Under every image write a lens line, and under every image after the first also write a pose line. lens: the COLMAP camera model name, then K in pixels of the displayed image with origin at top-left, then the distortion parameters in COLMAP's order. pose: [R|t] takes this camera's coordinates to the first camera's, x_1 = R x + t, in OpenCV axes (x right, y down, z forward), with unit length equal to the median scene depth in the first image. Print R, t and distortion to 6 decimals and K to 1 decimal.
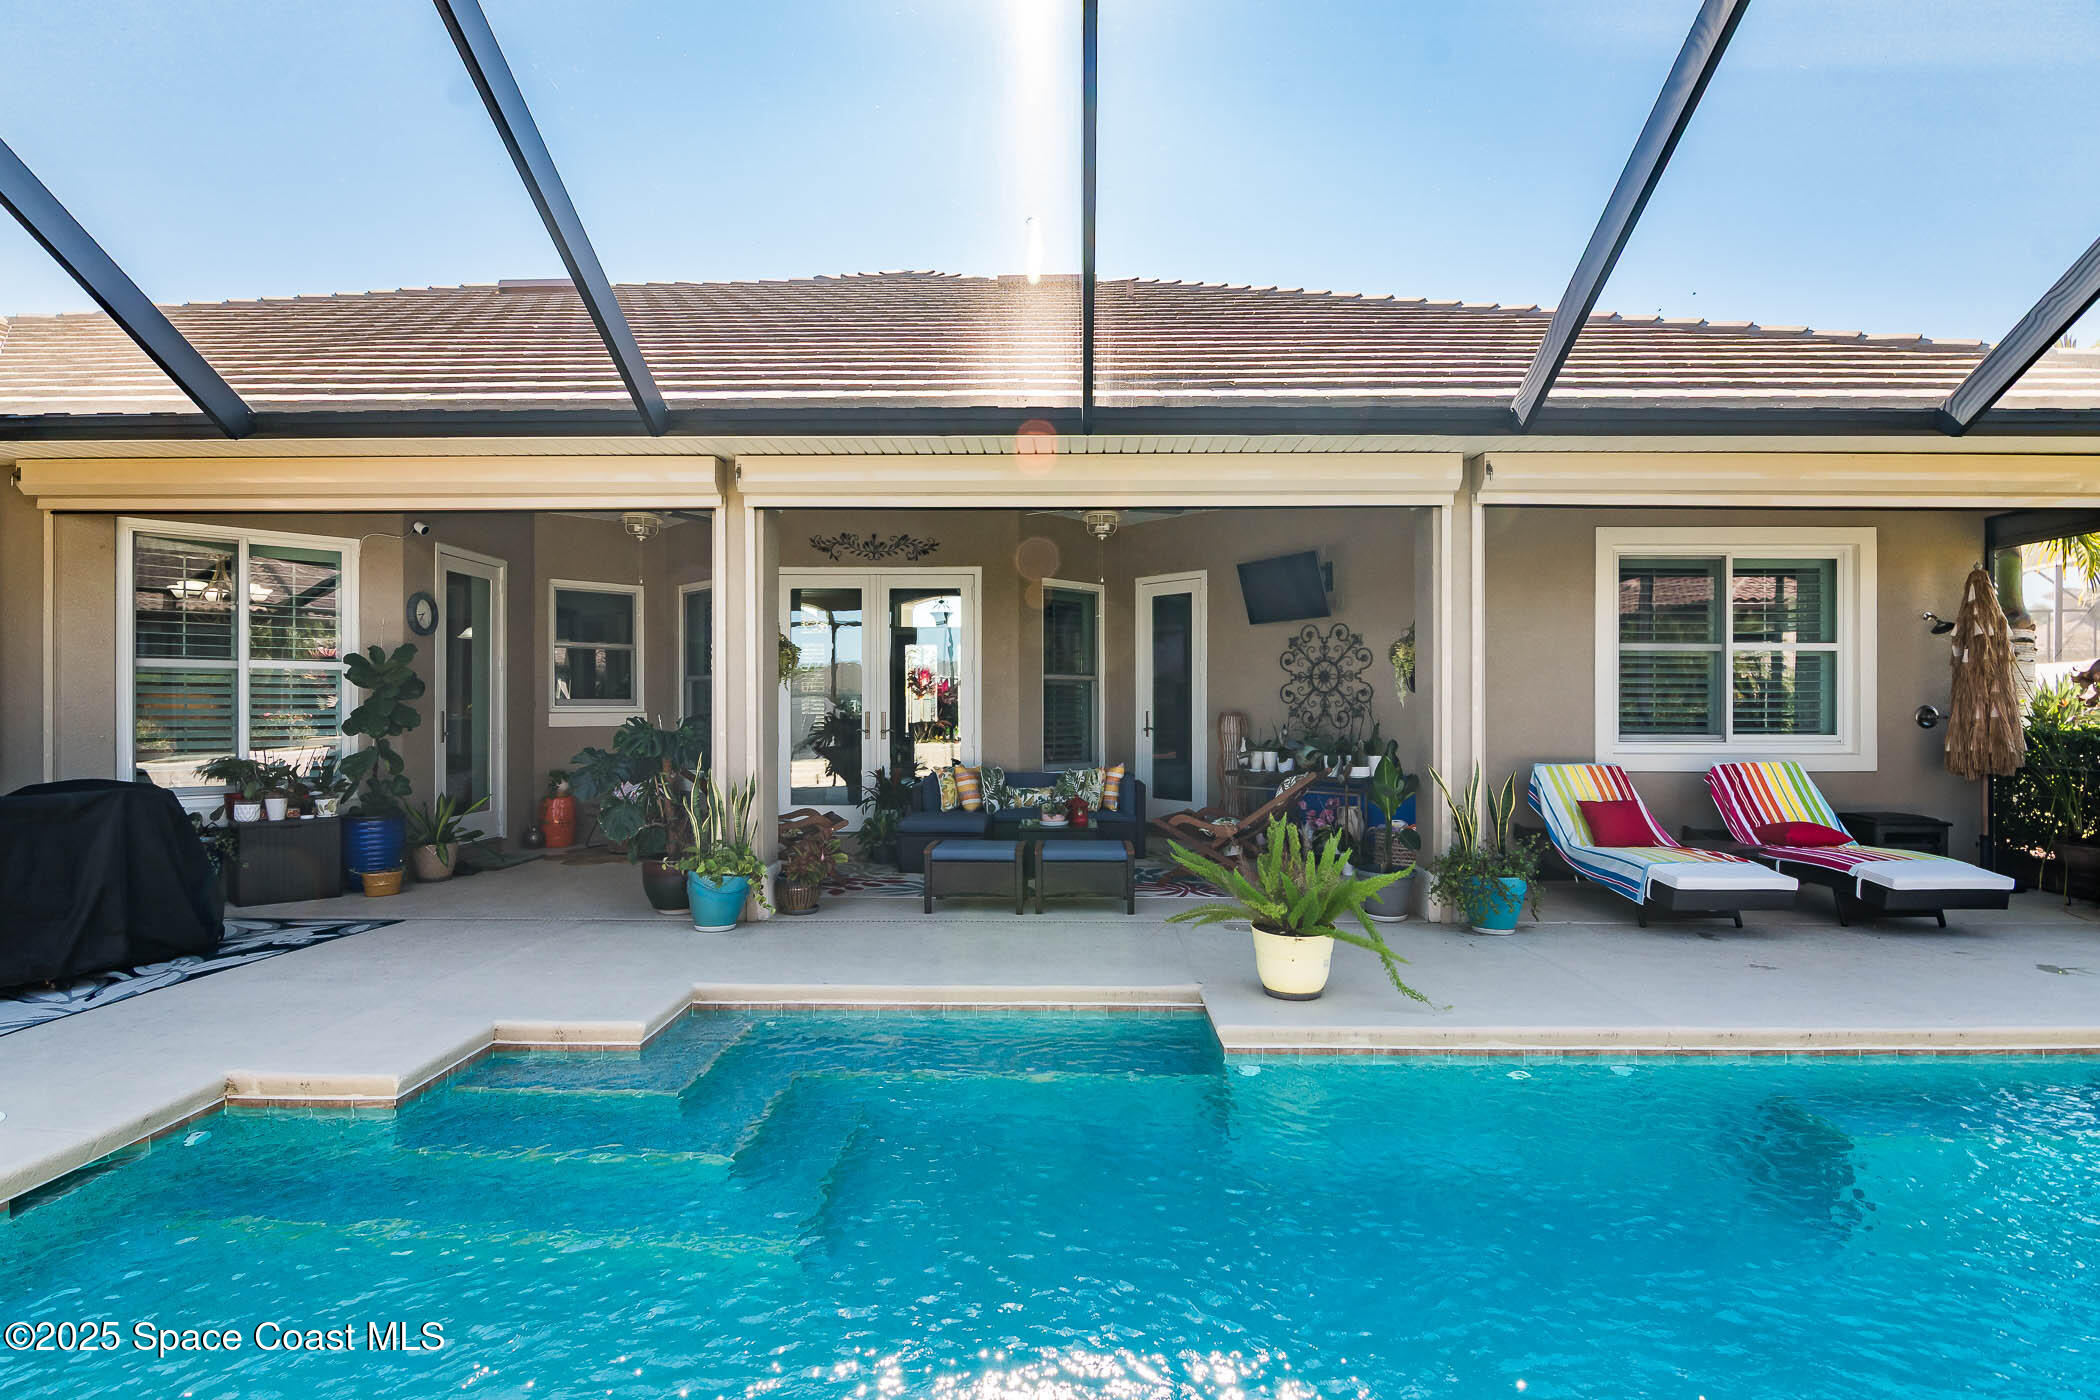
lens RADIAL K [[1034.4, 0, 1061.2], [0, 1034.4, 704.9], [0, 0, 1]] dist [0.000534, -0.037193]
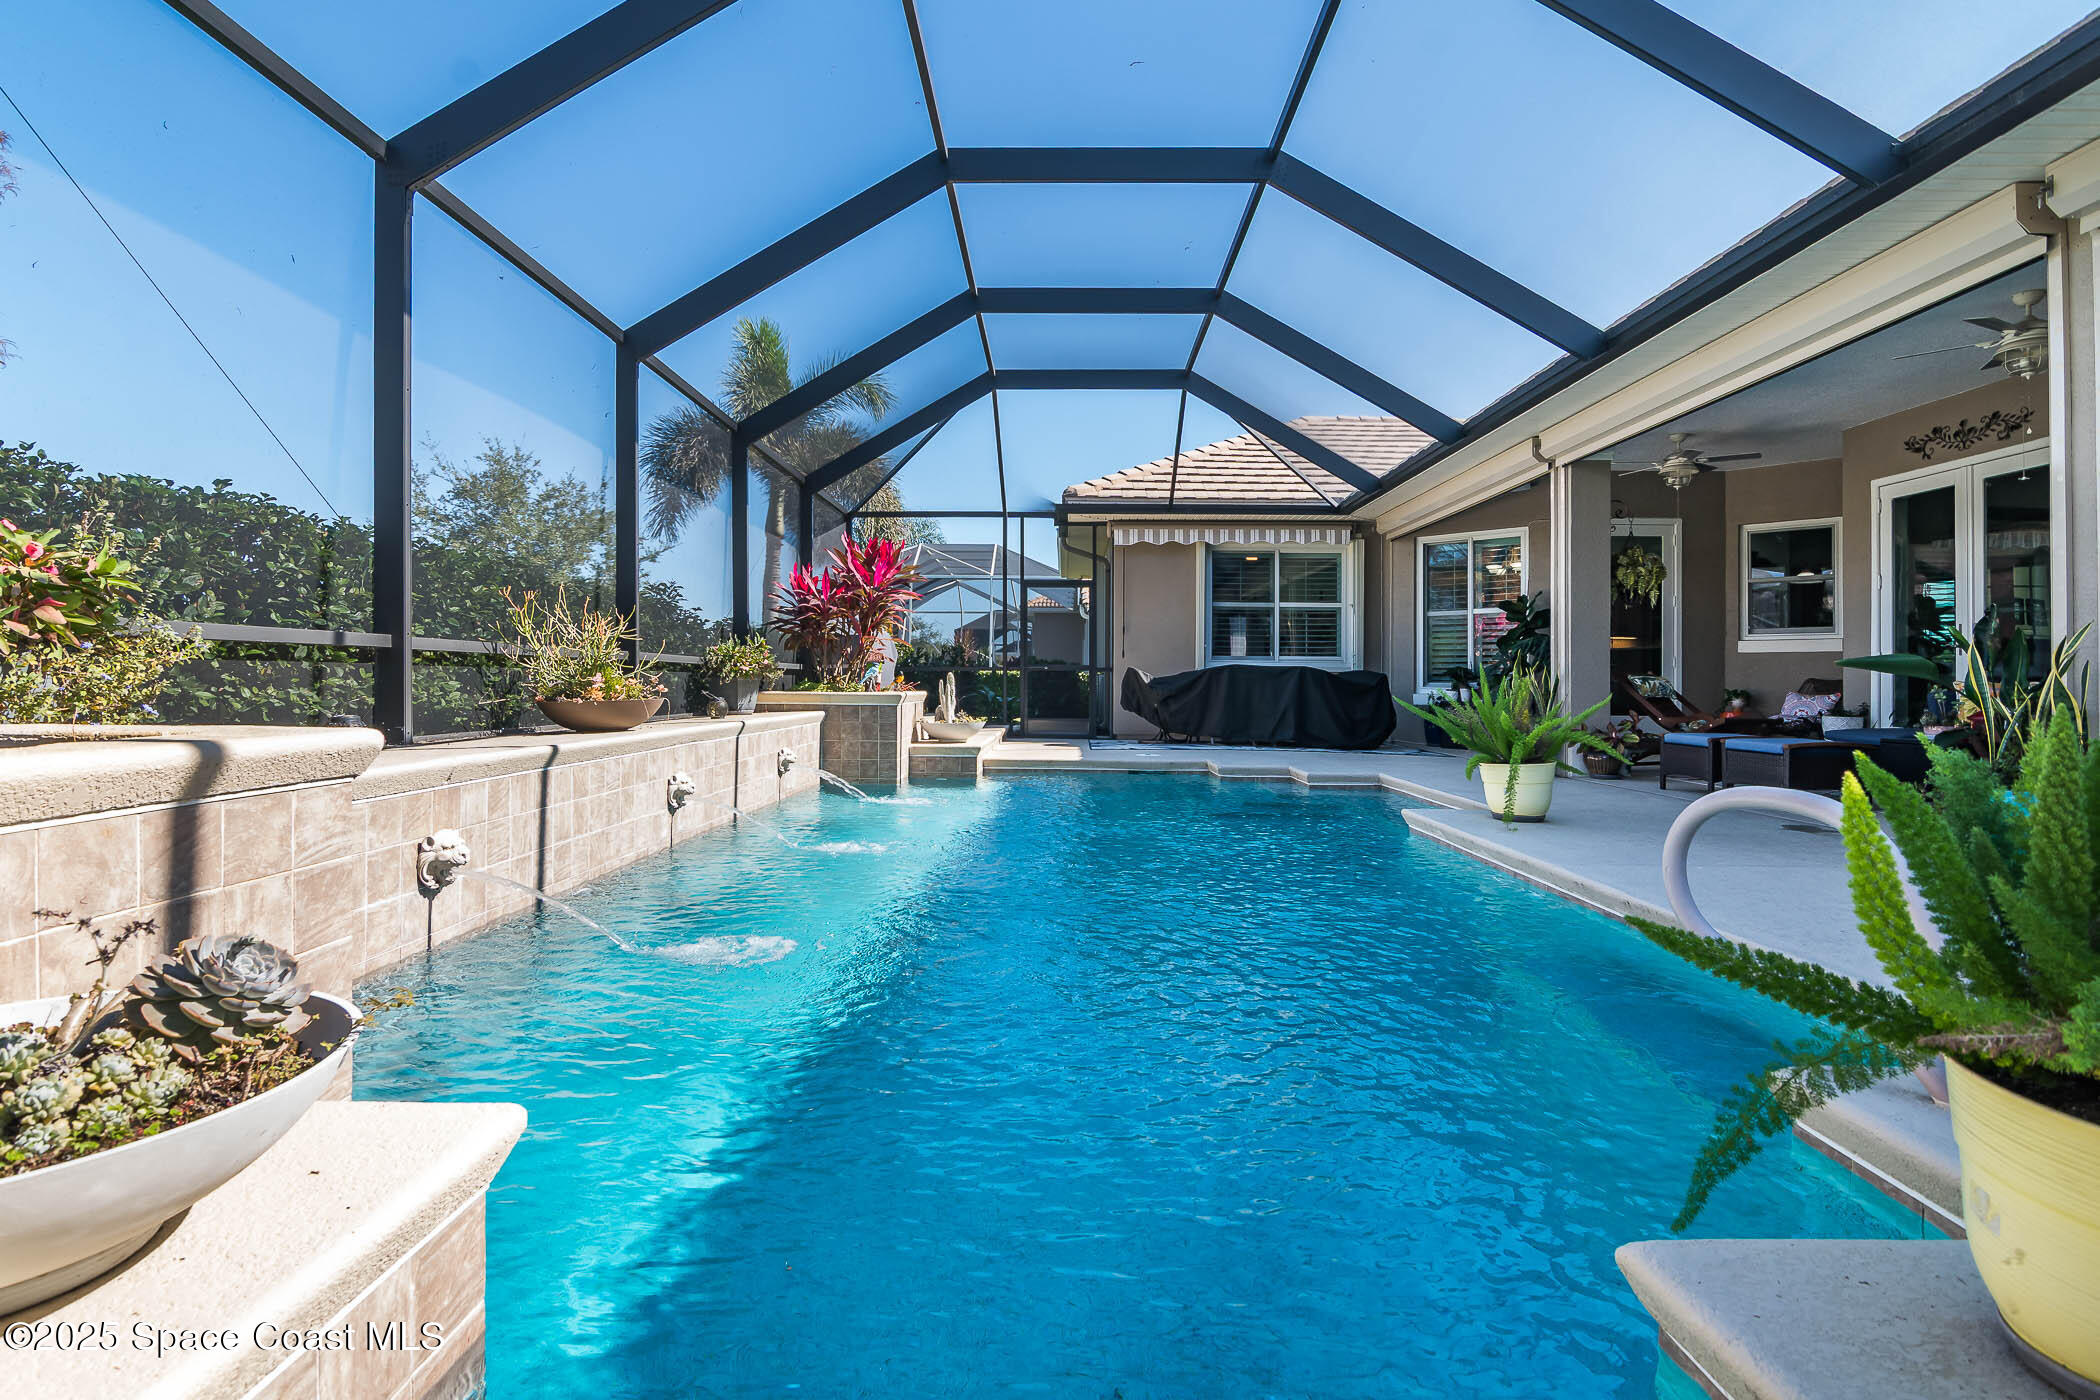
lens RADIAL K [[1020.1, 0, 1059.3], [0, 1020.1, 677.8], [0, 0, 1]] dist [-0.001316, -0.011094]
pose [[0.024207, -0.004520, -0.999697, 0.814490], [-0.004327, 0.999980, -0.004626, 0.075123], [0.999698, 0.004438, 0.024187, 0.264279]]
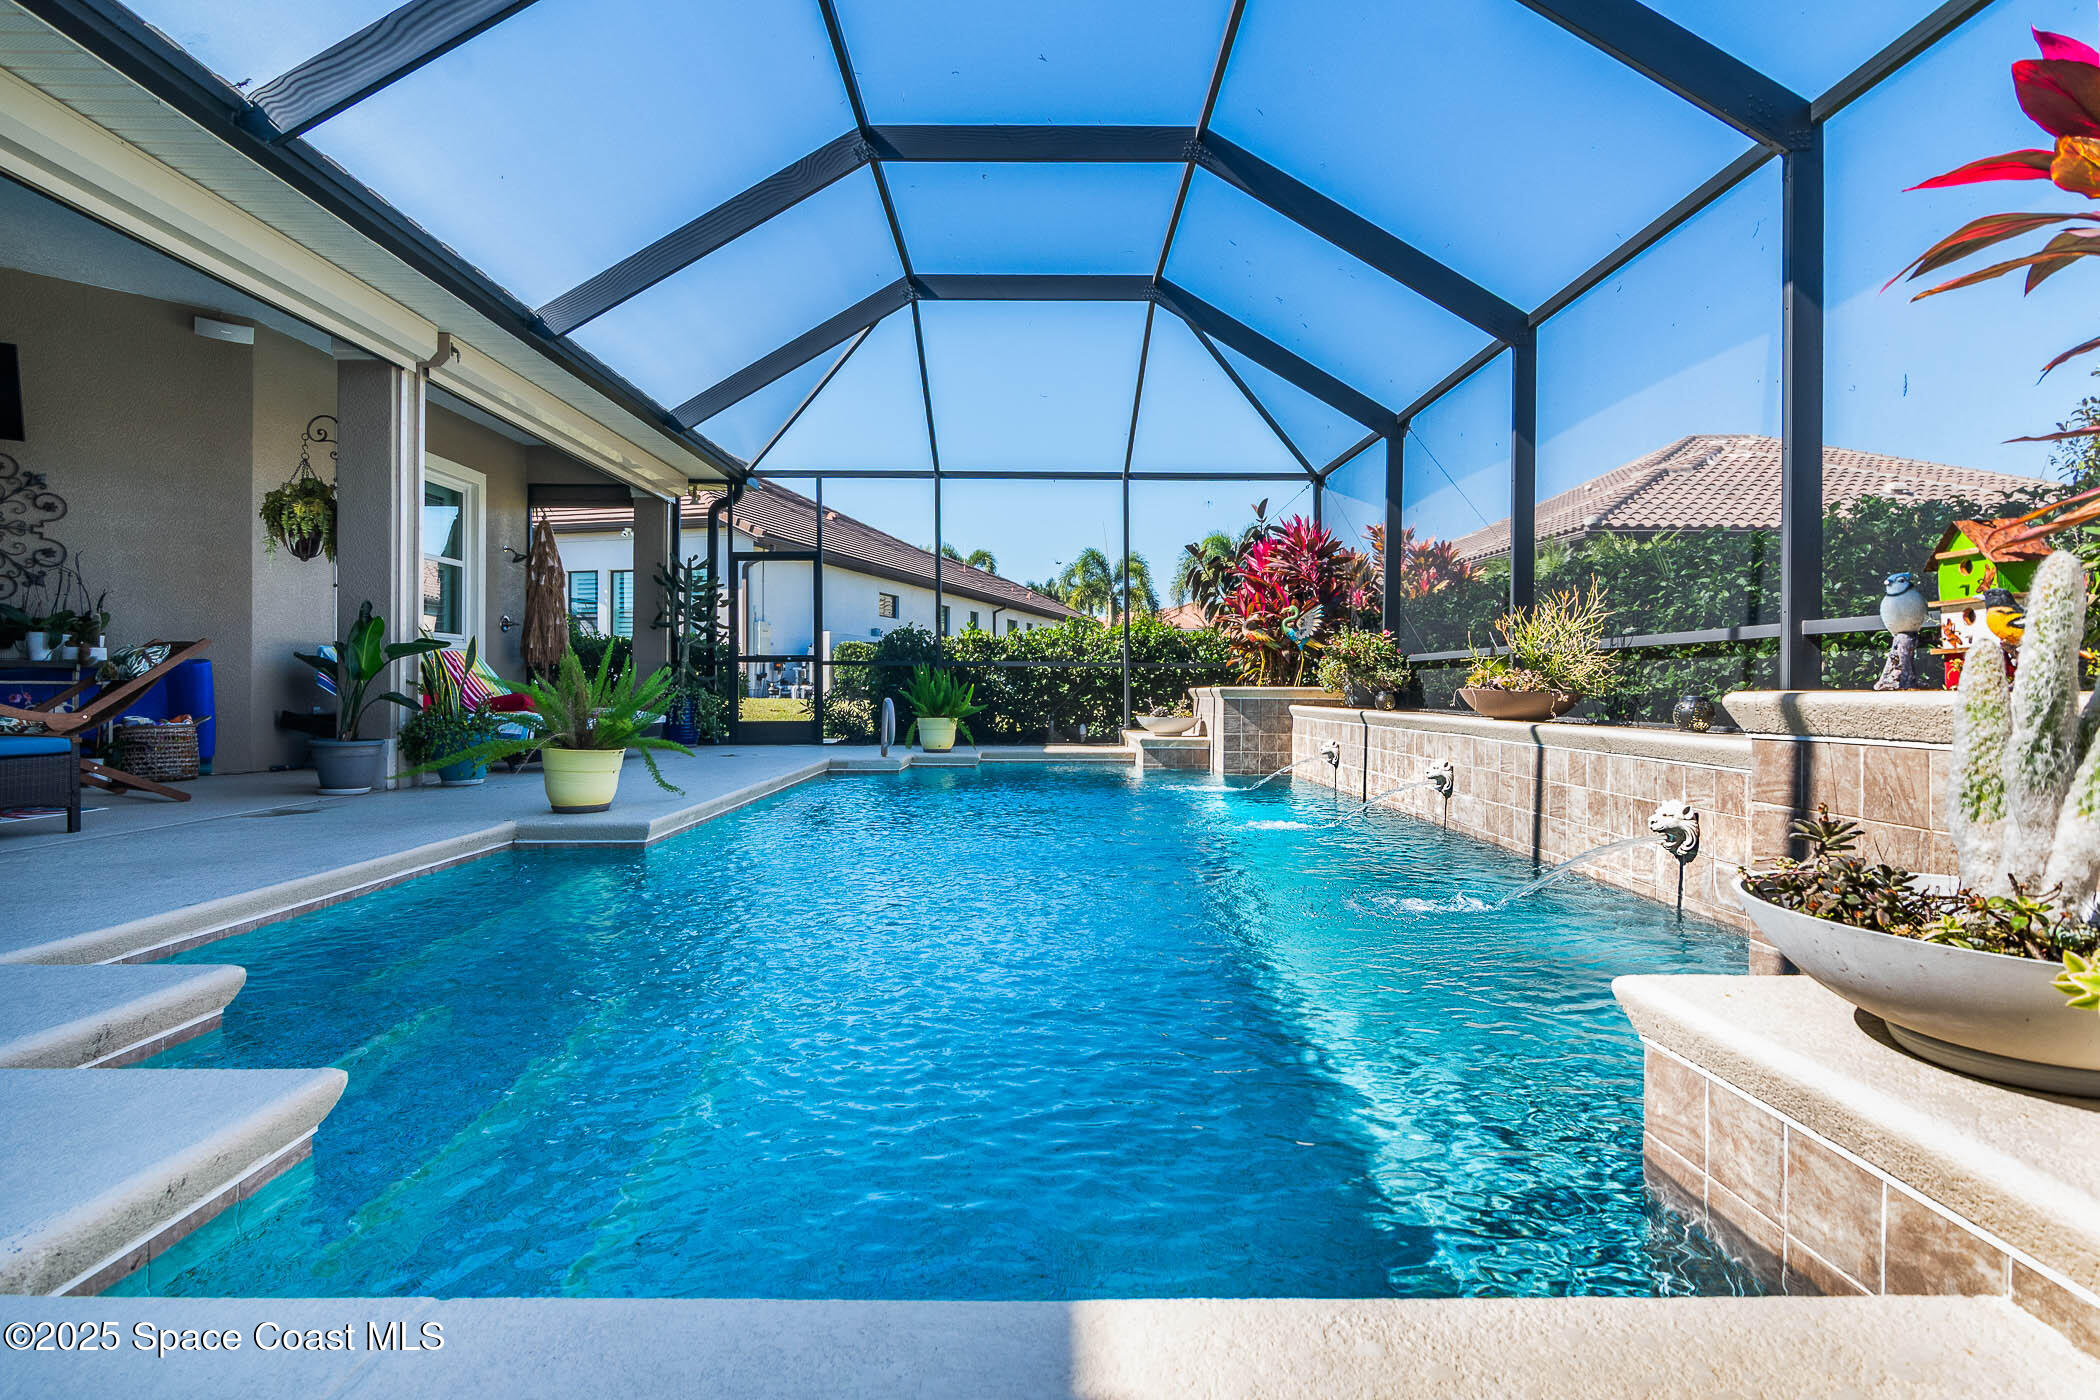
lens RADIAL K [[1064.4, 0, 1043.5], [0, 1064.4, 720.3], [0, 0, 1]] dist [-0.017596, -0.001544]
pose [[-0.037522, -0.026685, 0.998939, -0.537070], [-0.009324, 0.999609, 0.026353, 0.089497], [-0.999252, -0.008325, -0.037756, 0.332125]]
